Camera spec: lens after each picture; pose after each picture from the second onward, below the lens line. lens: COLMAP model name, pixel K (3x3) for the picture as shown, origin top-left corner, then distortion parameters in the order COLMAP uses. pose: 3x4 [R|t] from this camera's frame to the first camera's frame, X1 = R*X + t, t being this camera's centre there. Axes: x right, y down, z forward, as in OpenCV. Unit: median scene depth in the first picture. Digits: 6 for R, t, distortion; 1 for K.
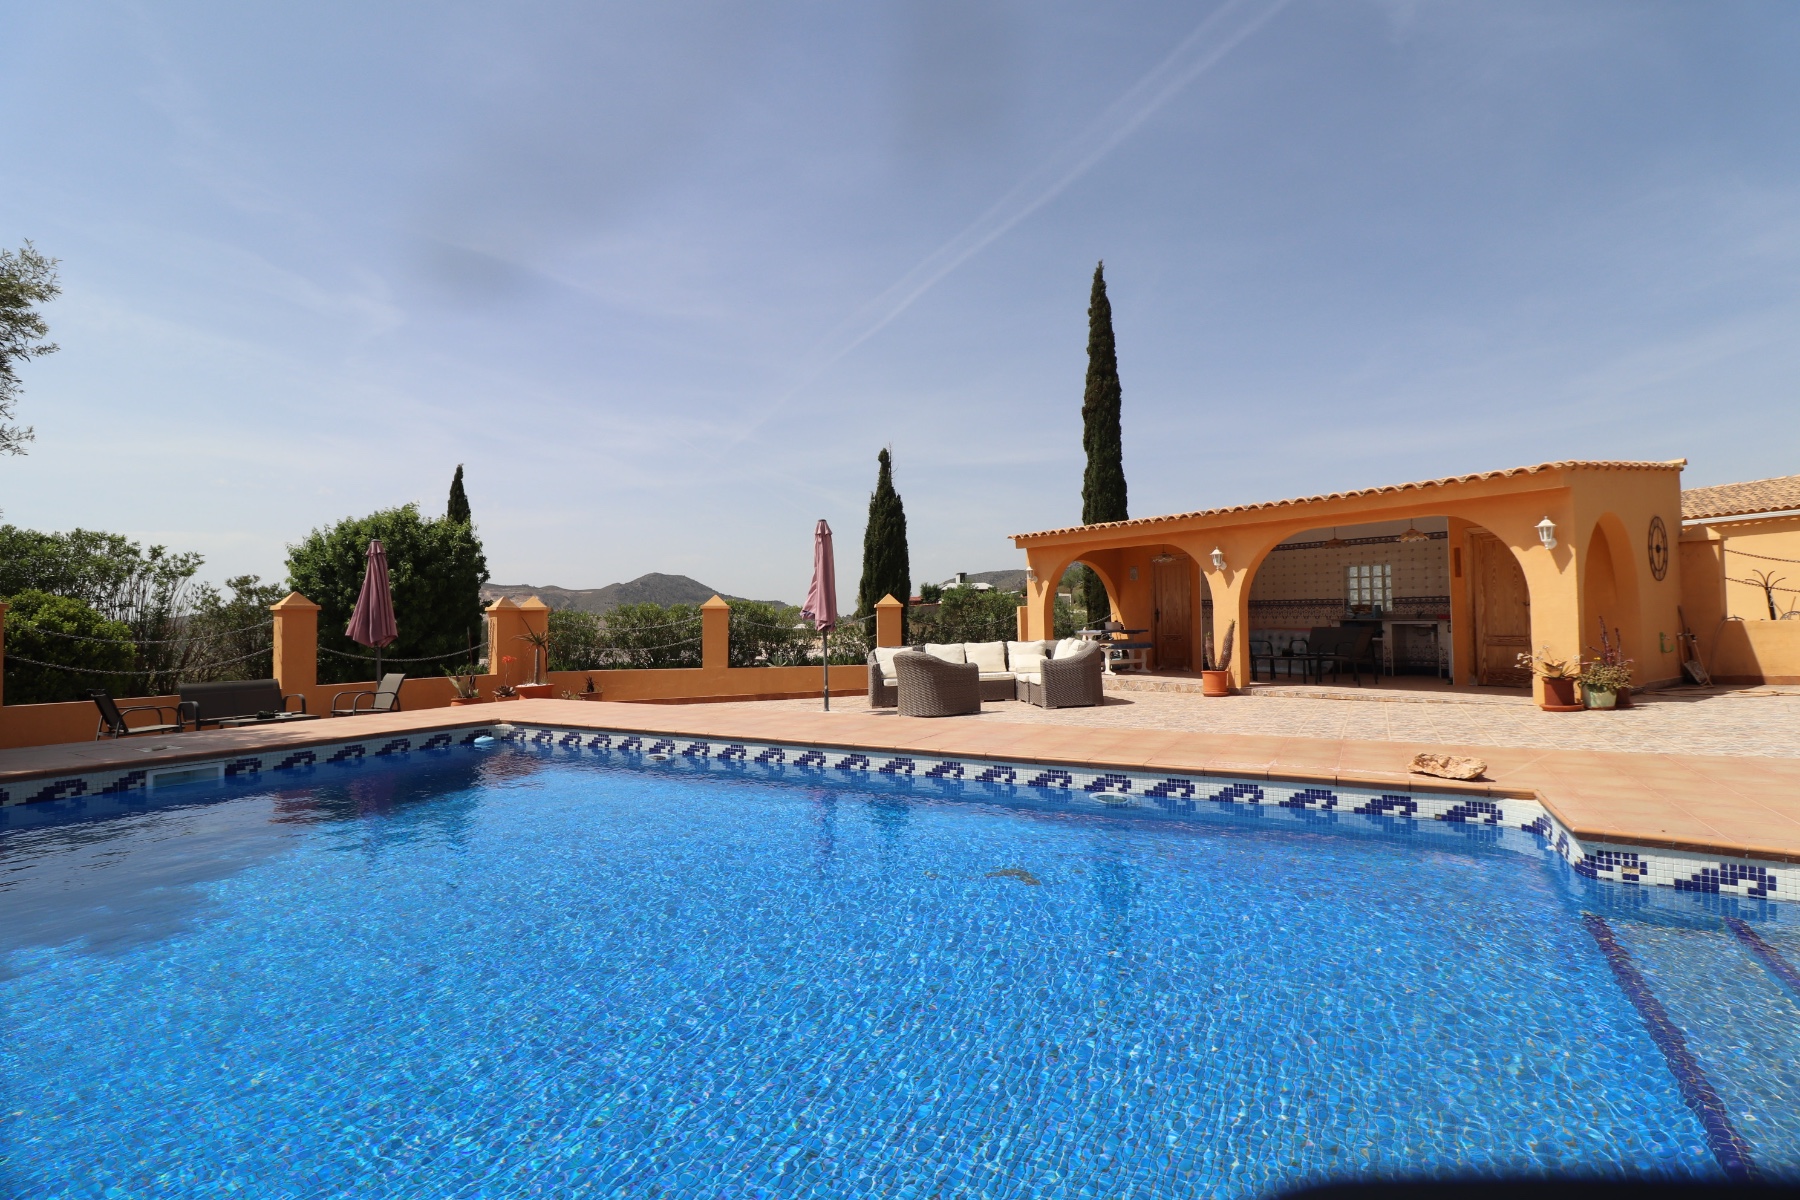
lens RADIAL K [[839.9, 0, 900.0], [0, 839.9, 600.0], [0, 0, 1]] dist [-0.001114, -0.012190]
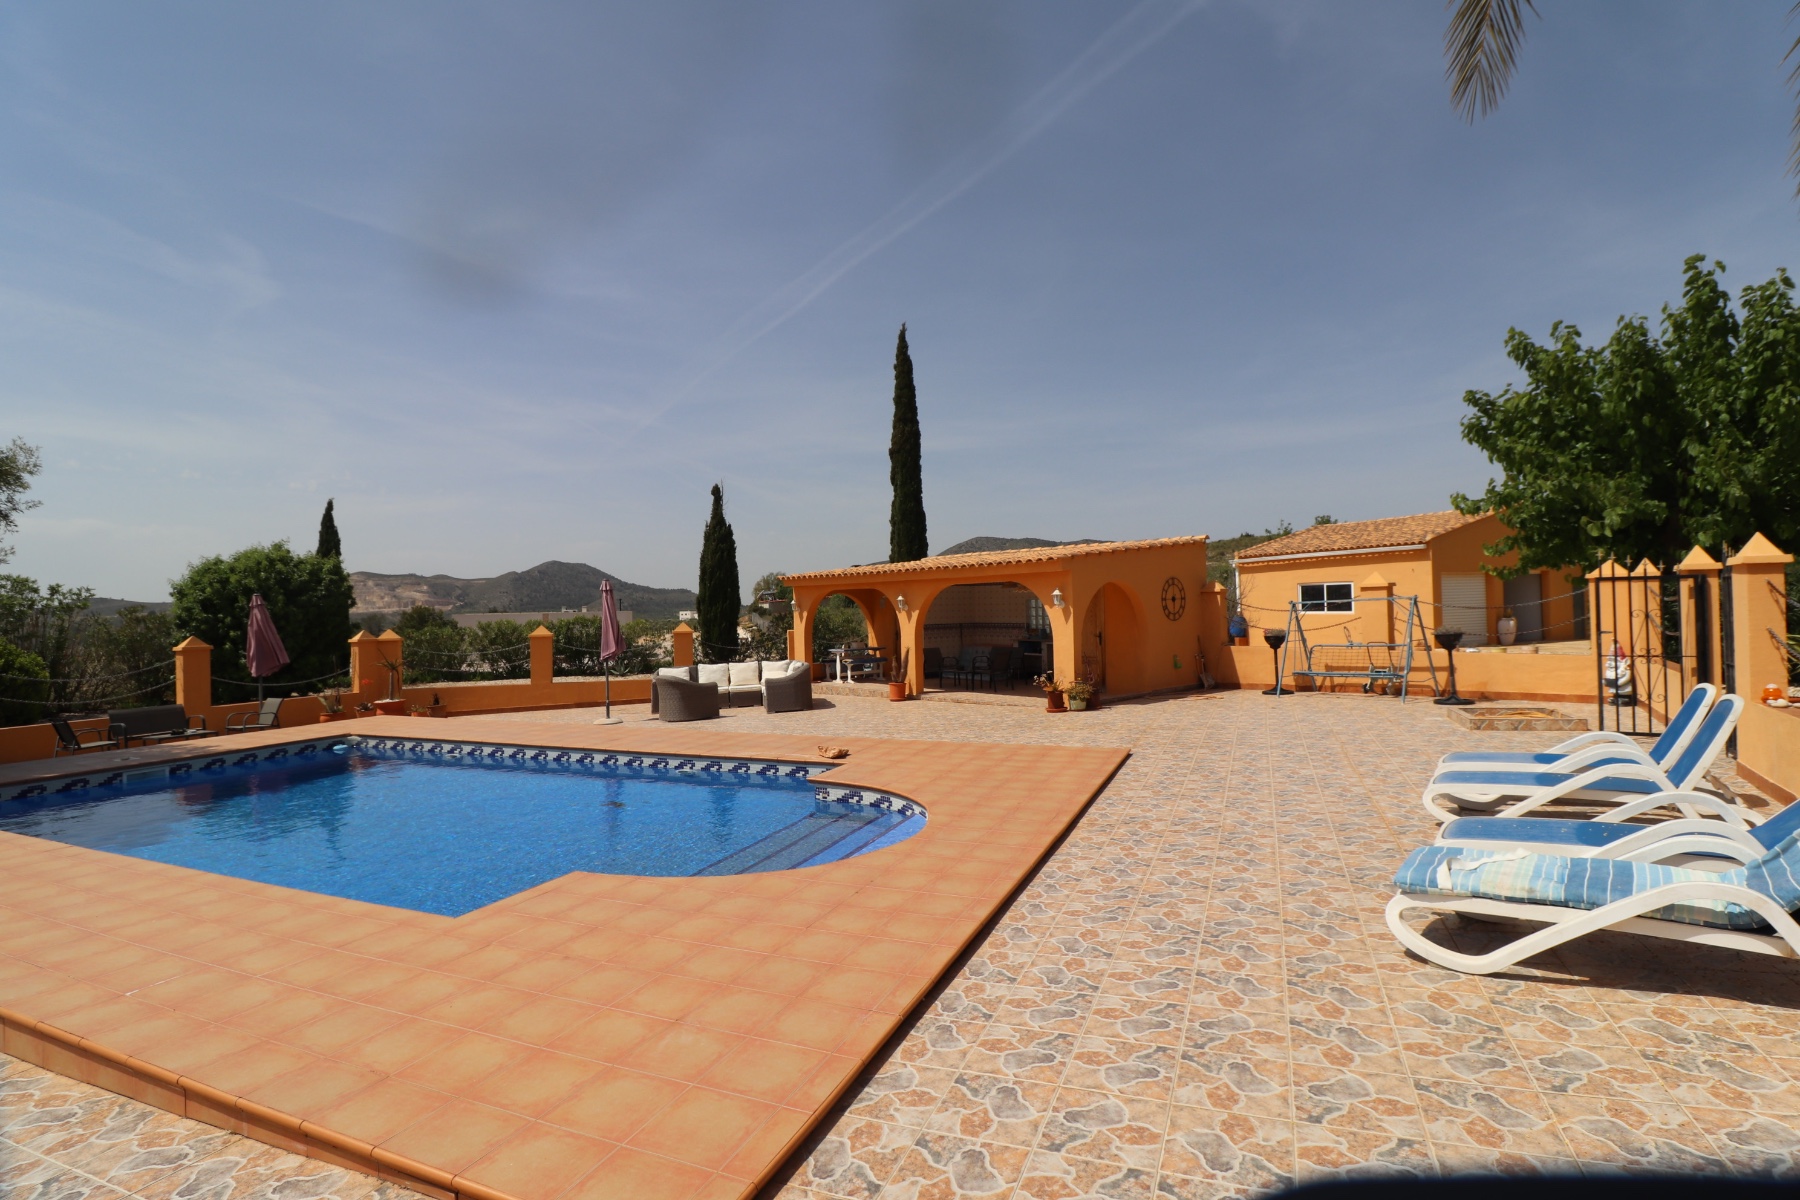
lens RADIAL K [[839.9, 0, 900.0], [0, 839.9, 600.0], [0, 0, 1]] dist [-0.001114, -0.012190]
pose [[0.994311, -0.007533, 0.106247, 0.228633], [0.005857, 0.999854, 0.016083, -0.076397], [-0.106352, -0.015369, 0.994210, -0.393844]]
